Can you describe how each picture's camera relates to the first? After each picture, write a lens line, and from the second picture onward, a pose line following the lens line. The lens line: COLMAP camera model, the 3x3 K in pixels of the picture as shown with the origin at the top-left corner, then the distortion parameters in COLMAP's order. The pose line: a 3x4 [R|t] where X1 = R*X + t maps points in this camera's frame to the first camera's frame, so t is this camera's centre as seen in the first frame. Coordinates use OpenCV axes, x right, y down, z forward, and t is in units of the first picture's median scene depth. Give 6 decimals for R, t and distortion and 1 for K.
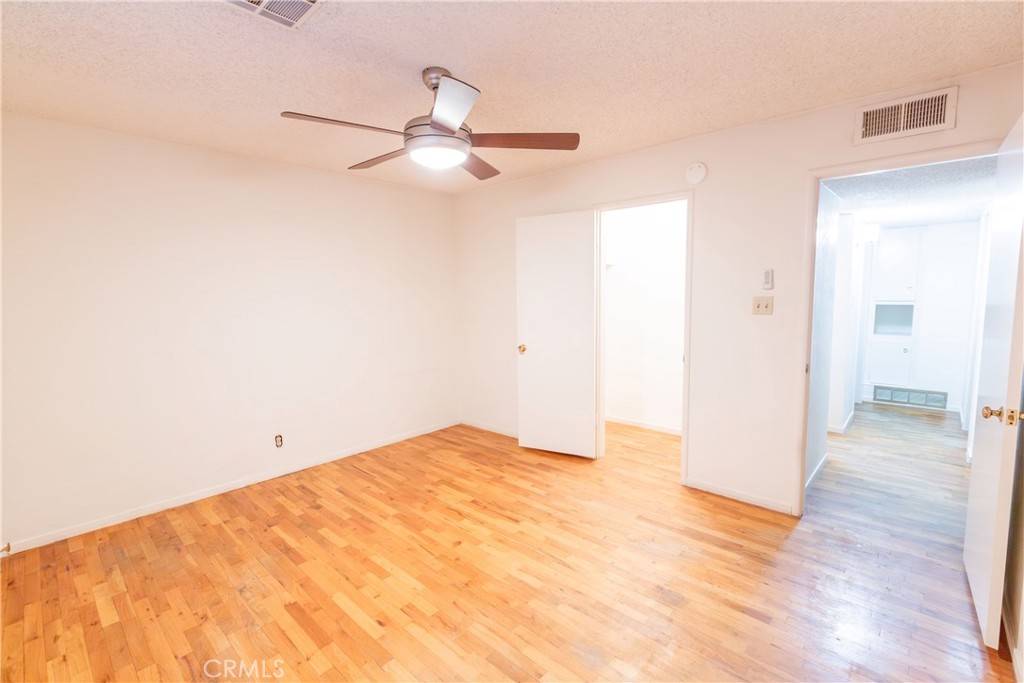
lens RADIAL K [[452.8, 0, 512.8], [0, 452.8, 336.9], [0, 0, 1]] dist [-0.001035, -0.000529]
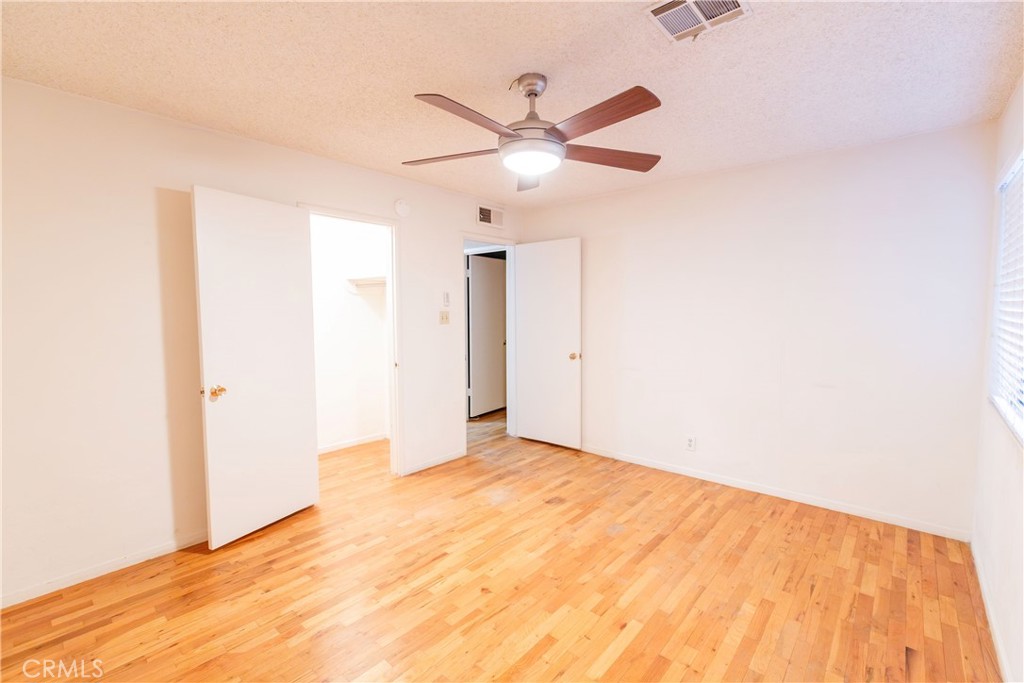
lens RADIAL K [[452.8, 0, 512.8], [0, 452.8, 336.9], [0, 0, 1]] dist [-0.001035, -0.000529]
pose [[-0.020616, -0.047105, 0.998677, -0.797195], [0.100562, 0.993726, 0.048947, -0.052140], [-0.994717, 0.101438, -0.015749, 0.753578]]
